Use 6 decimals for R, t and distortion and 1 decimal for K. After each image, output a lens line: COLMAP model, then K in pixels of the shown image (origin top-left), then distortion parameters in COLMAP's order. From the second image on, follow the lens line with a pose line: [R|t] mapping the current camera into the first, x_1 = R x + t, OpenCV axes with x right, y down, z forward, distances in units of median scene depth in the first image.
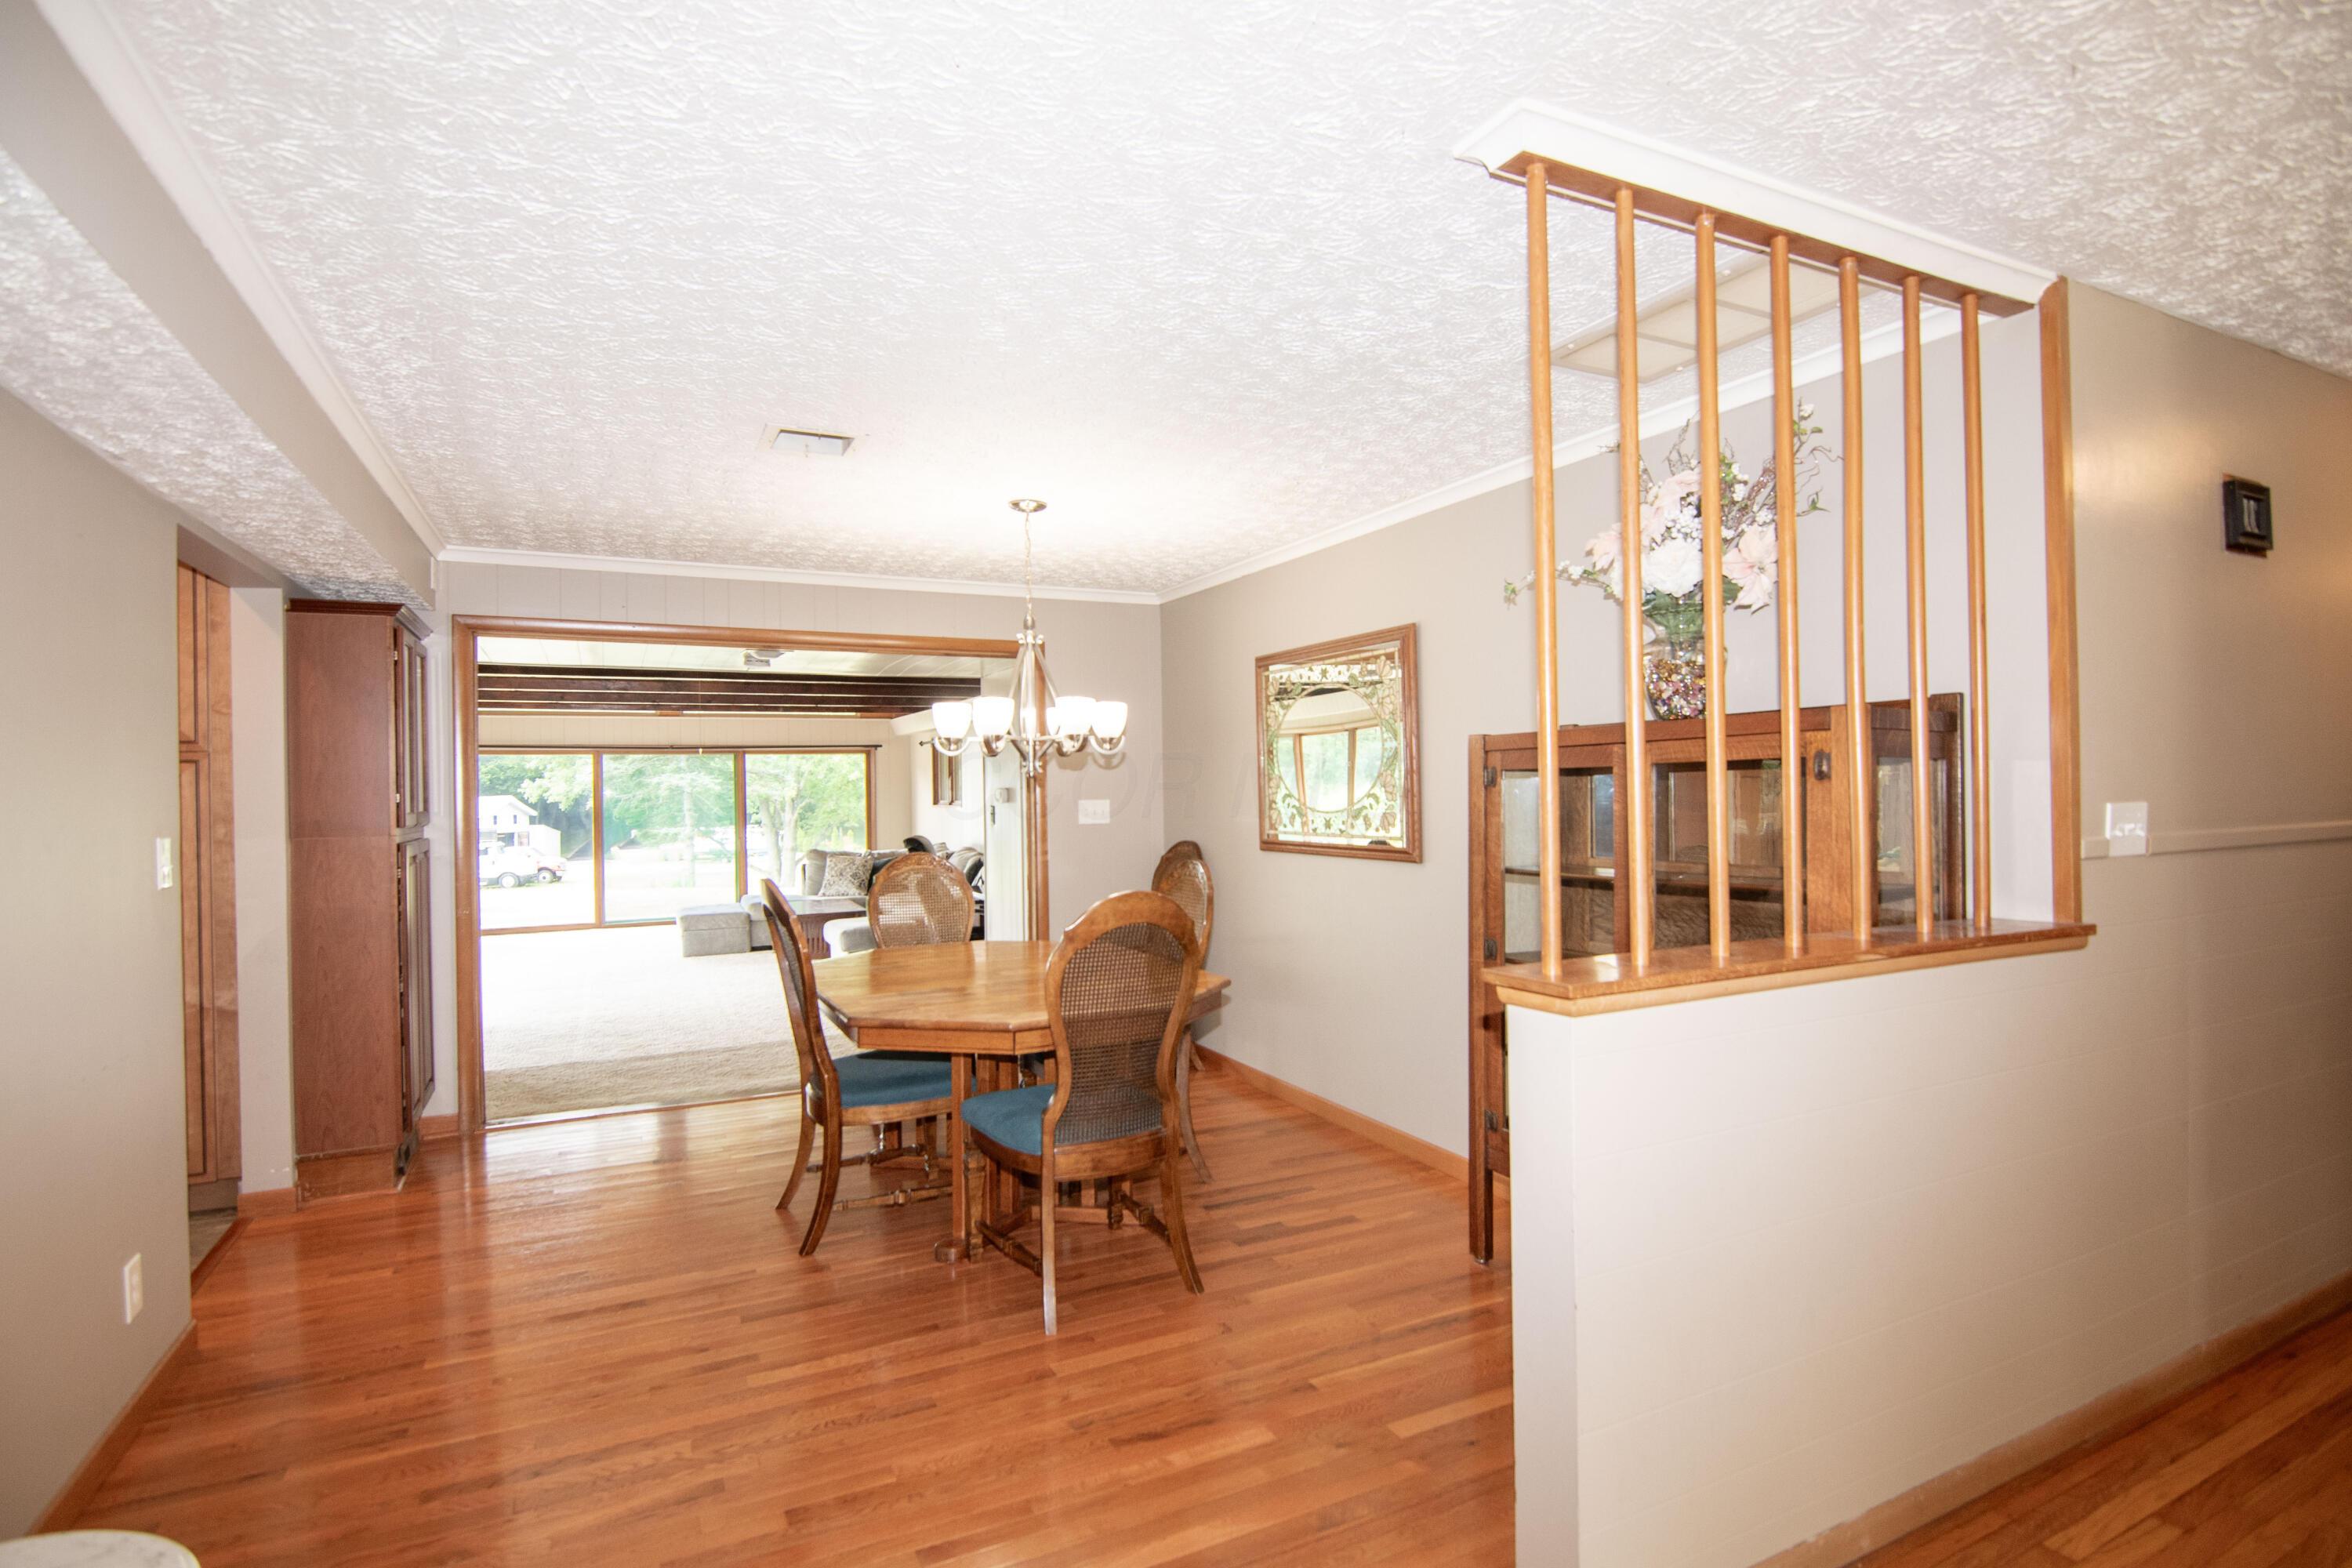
lens RADIAL K [[1153.6, 0, 1176.0], [0, 1153.6, 784.0], [0, 0, 1]] dist [-0.017393, -0.000310]
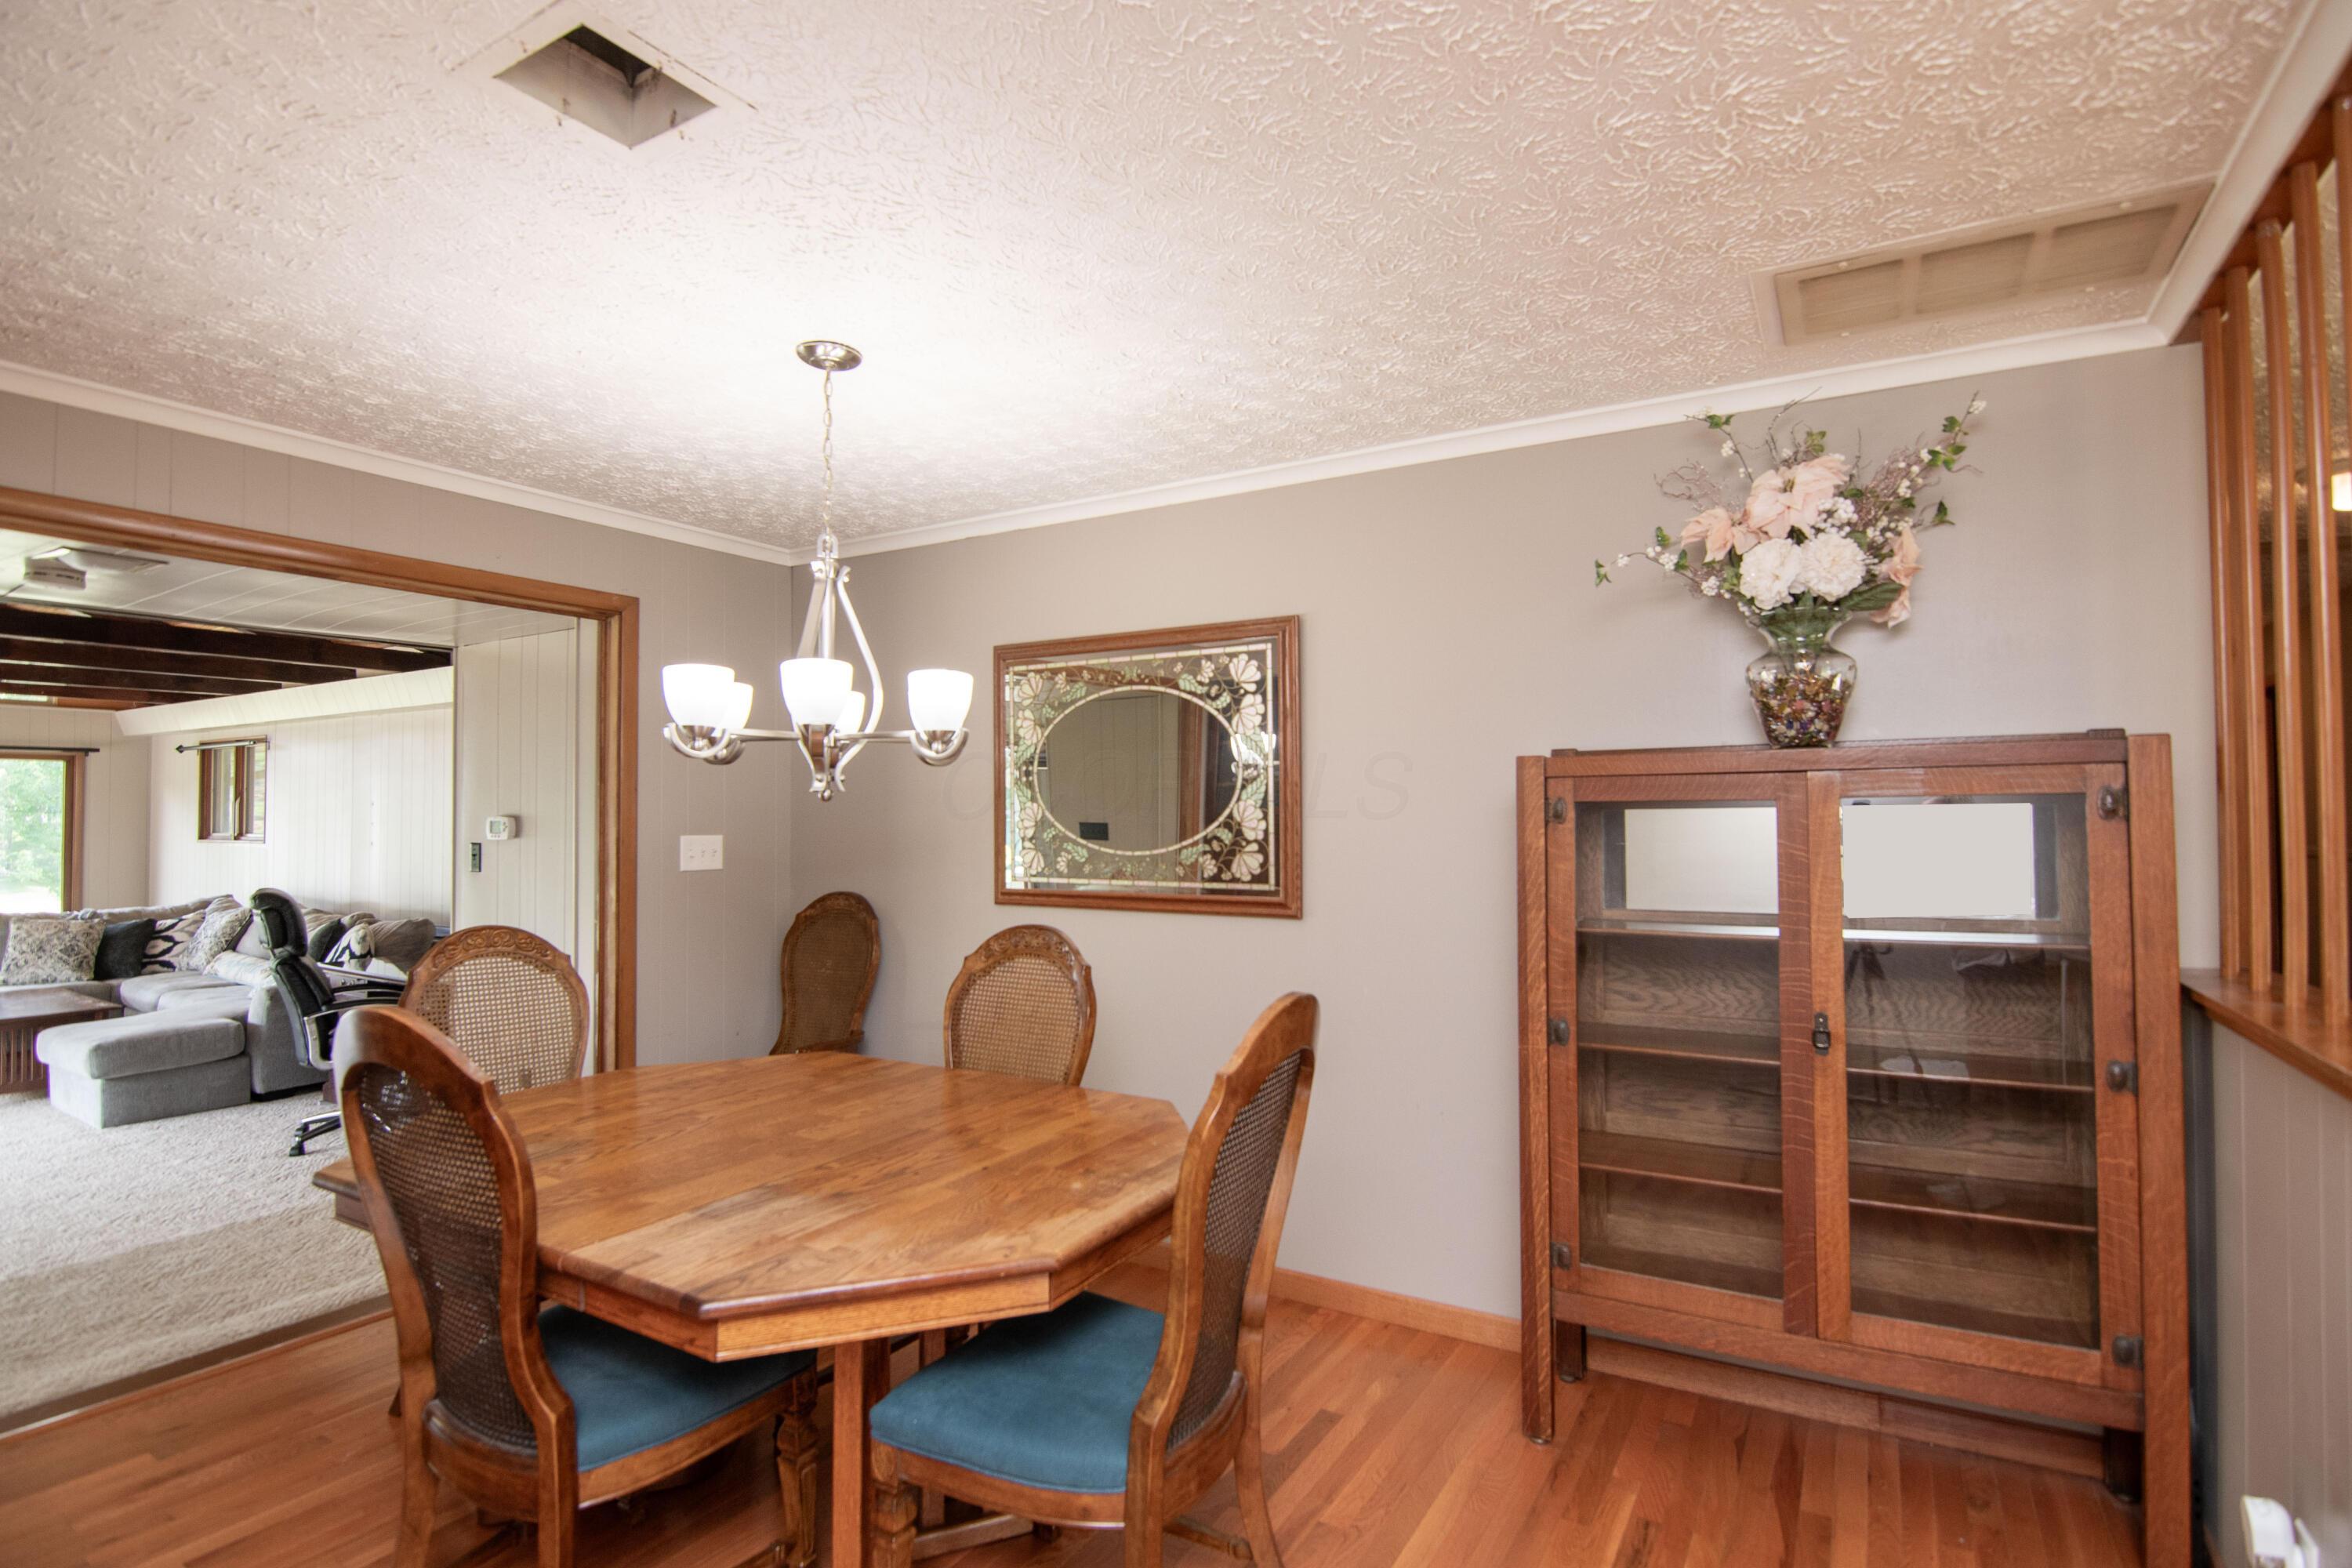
lens RADIAL K [[1153.6, 0, 1176.0], [0, 1153.6, 784.0], [0, 0, 1]] dist [-0.017393, -0.000310]
pose [[0.840490, 0.029413, 0.541027, -0.246372], [-0.012465, 0.999311, -0.034965, 0.004550], [-0.541683, 0.022644, 0.840278, 0.325138]]
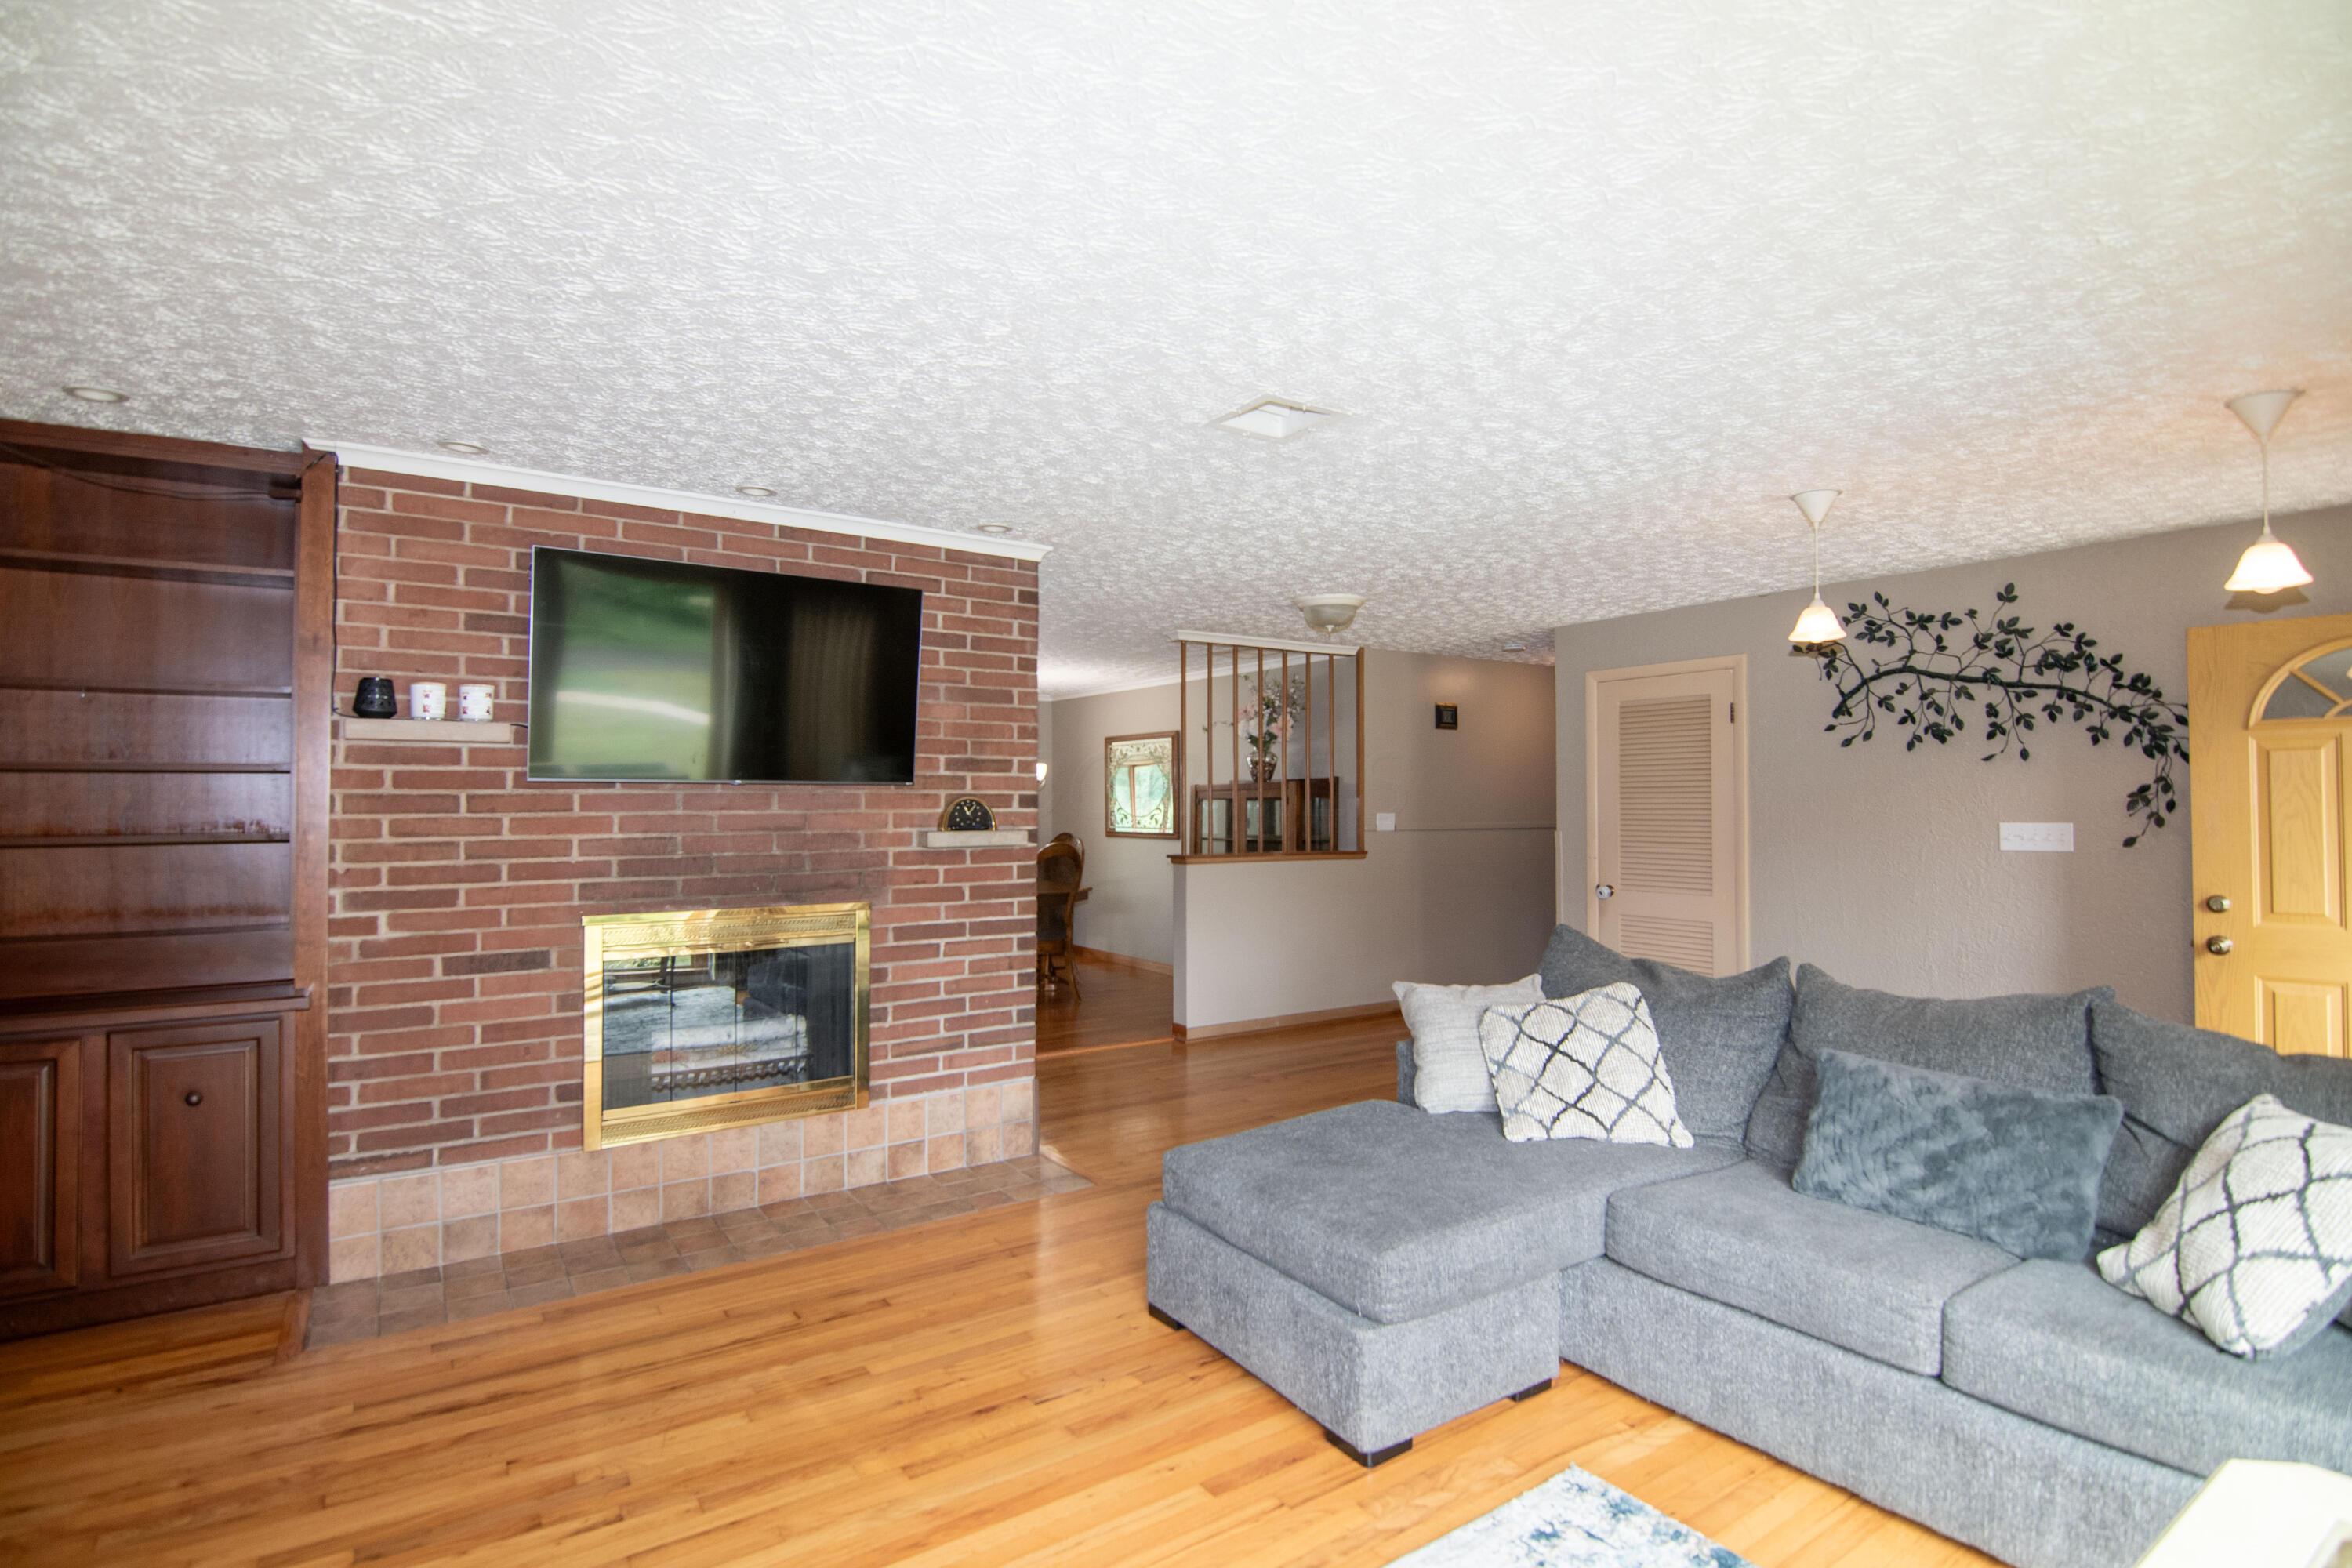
lens RADIAL K [[1153.6, 0, 1176.0], [0, 1153.6, 784.0], [0, 0, 1]] dist [-0.017393, -0.000310]
pose [[0.990568, 0.018439, 0.135772, -0.078818], [-0.016847, 0.999775, -0.012860, -0.007597], [-0.135979, 0.010452, 0.990657, -0.998820]]
